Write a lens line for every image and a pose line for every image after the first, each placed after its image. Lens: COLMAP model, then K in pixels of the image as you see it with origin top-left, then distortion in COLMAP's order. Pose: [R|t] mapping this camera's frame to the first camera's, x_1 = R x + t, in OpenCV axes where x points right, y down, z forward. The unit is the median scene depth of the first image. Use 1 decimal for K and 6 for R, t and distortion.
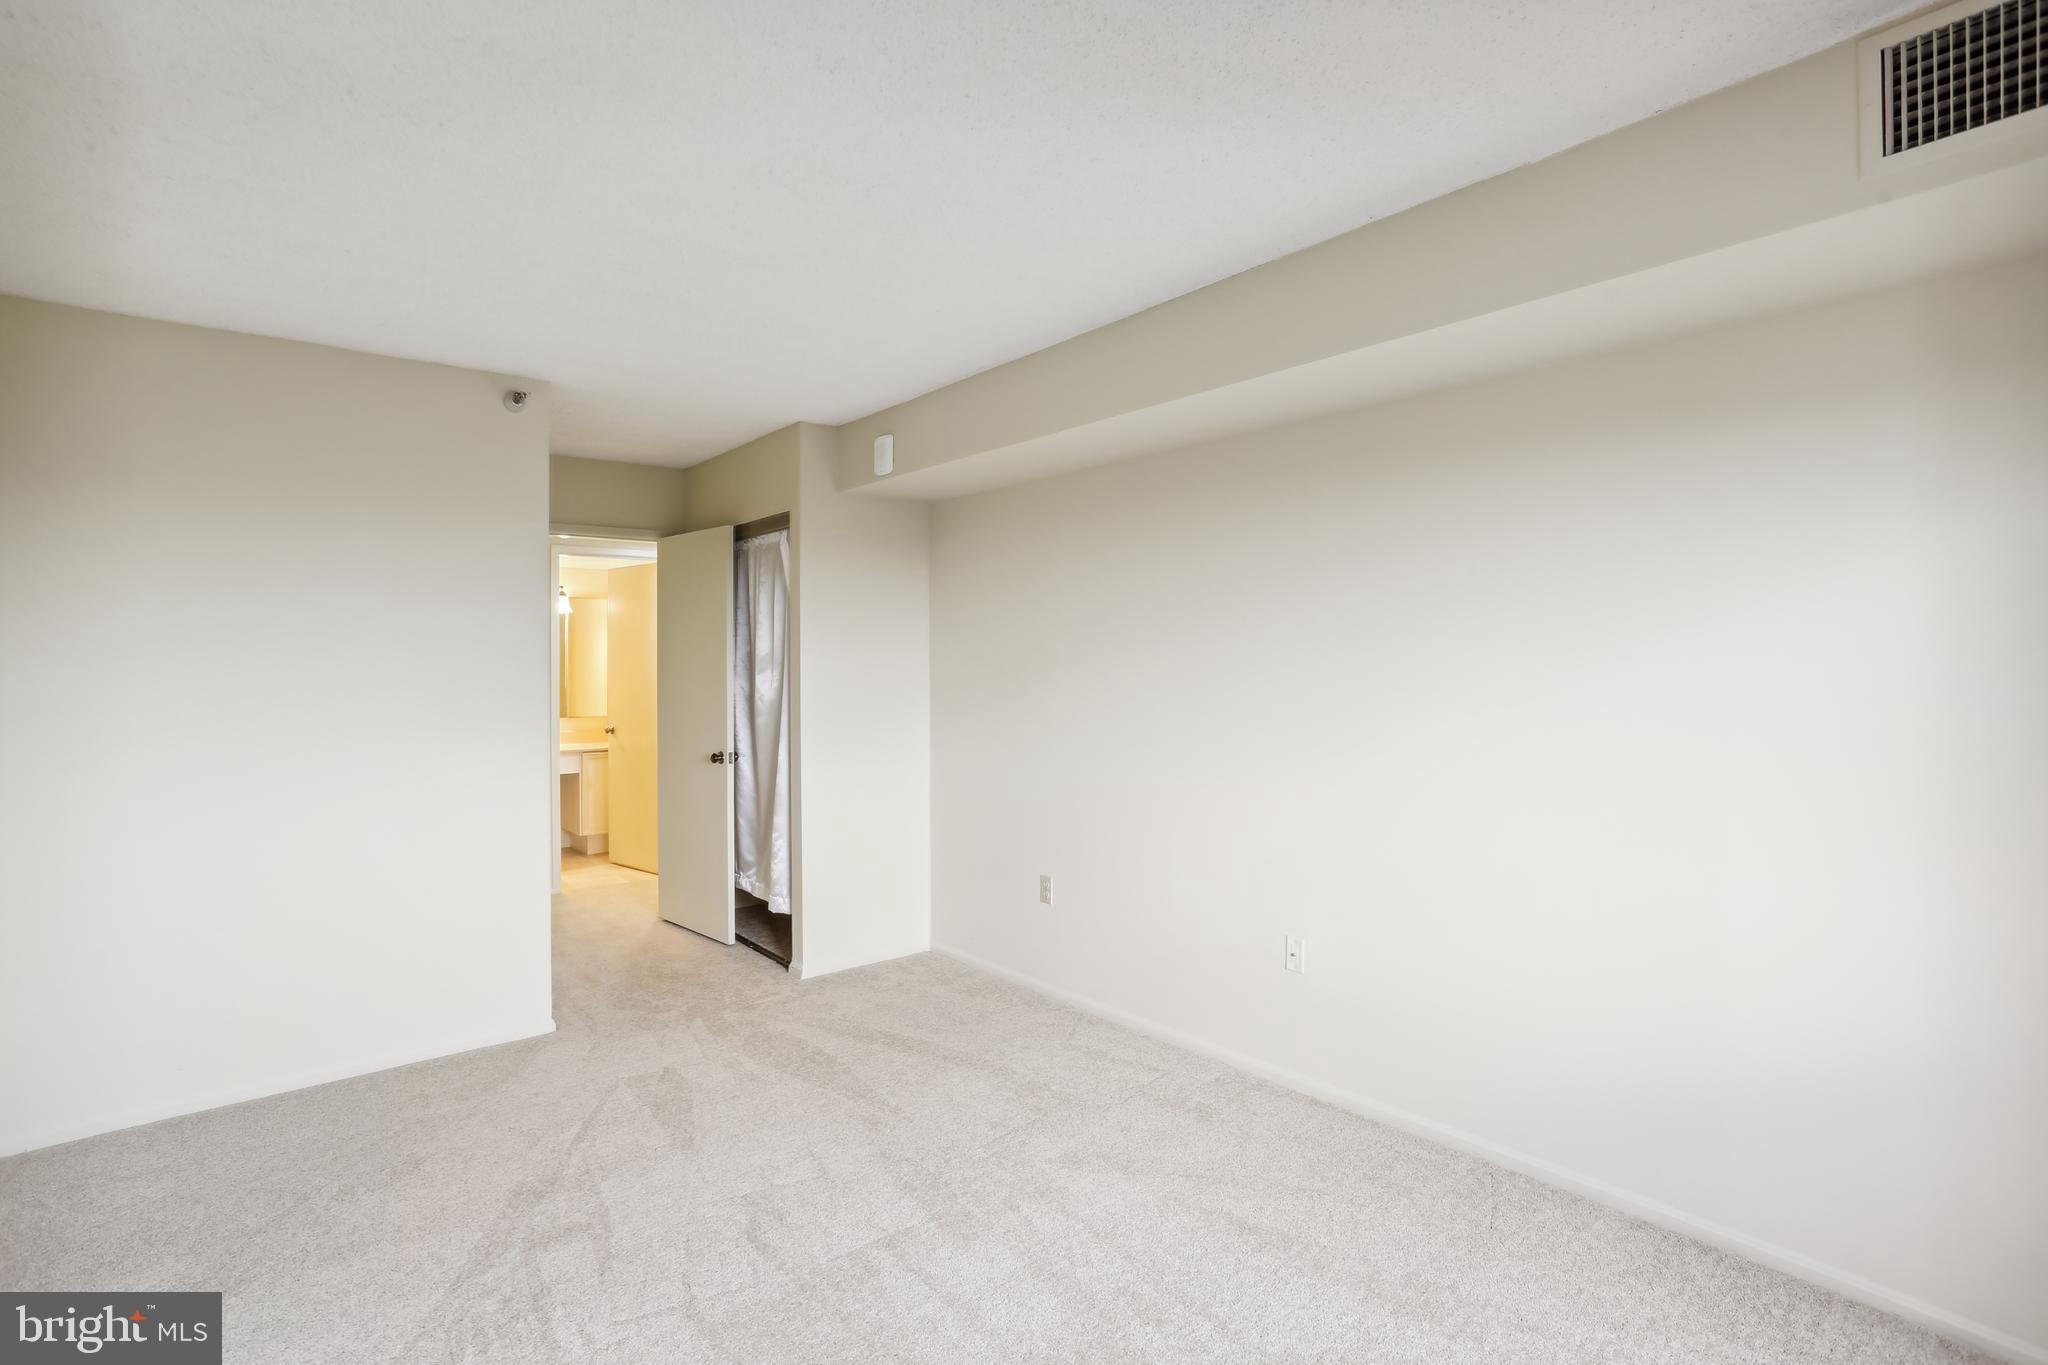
lens RADIAL K [[996.9, 0, 1026.3], [0, 996.9, 680.6], [0, 0, 1]] dist [-0.017556, 0.023908]
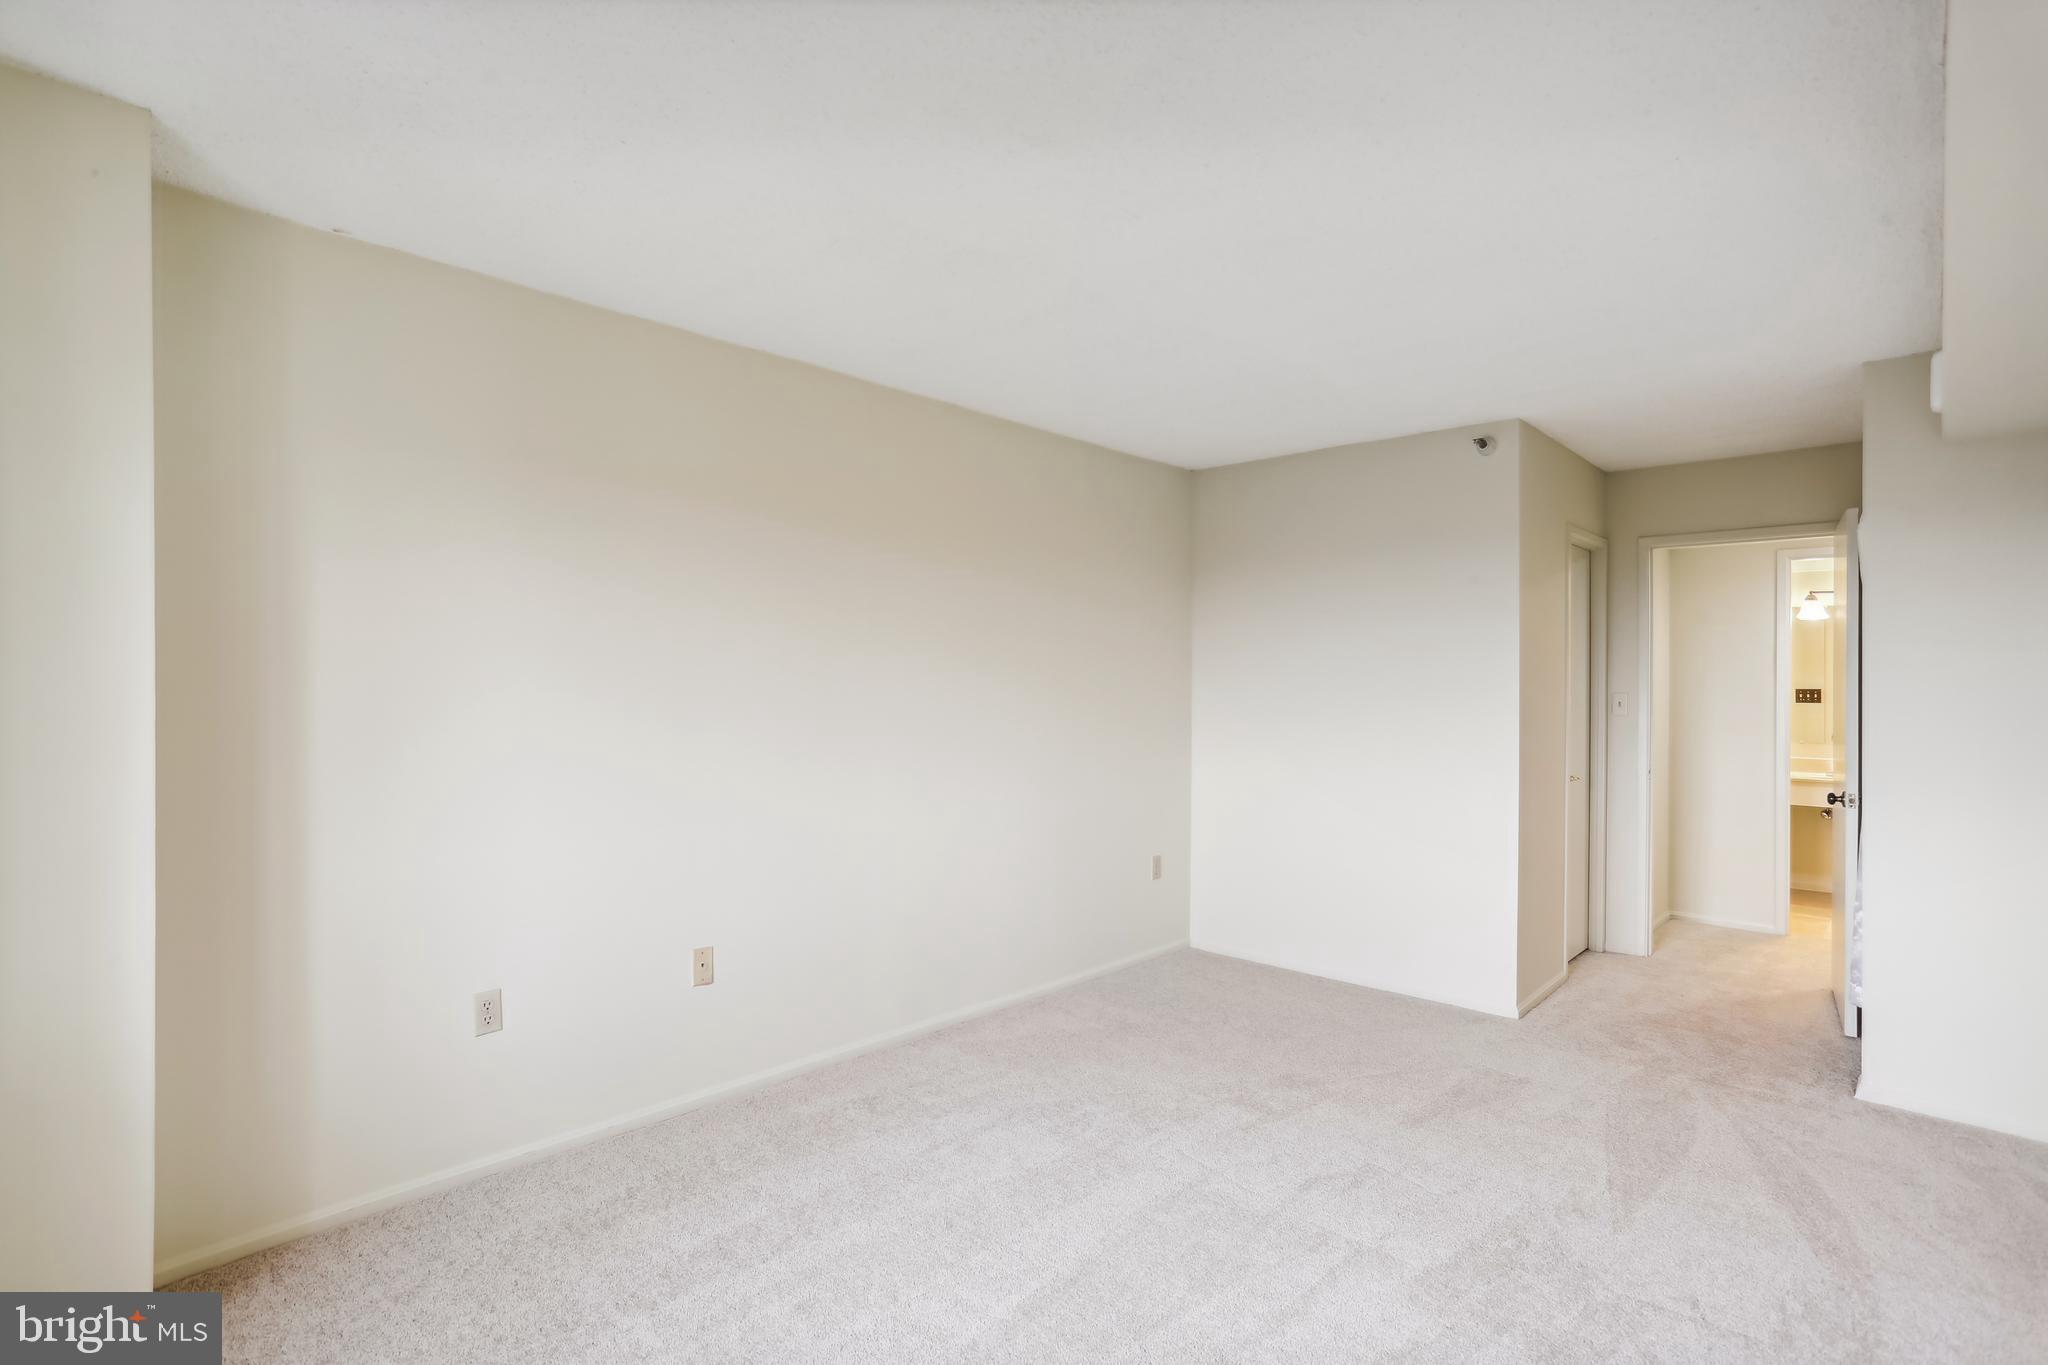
lens RADIAL K [[996.9, 0, 1026.3], [0, 996.9, 680.6], [0, 0, 1]] dist [-0.017556, 0.023908]
pose [[0.140779, 0.012114, -0.989967, 0.526446], [-0.016558, 0.999814, 0.009879, -0.016200], [0.989903, 0.015002, 0.140953, 0.322863]]
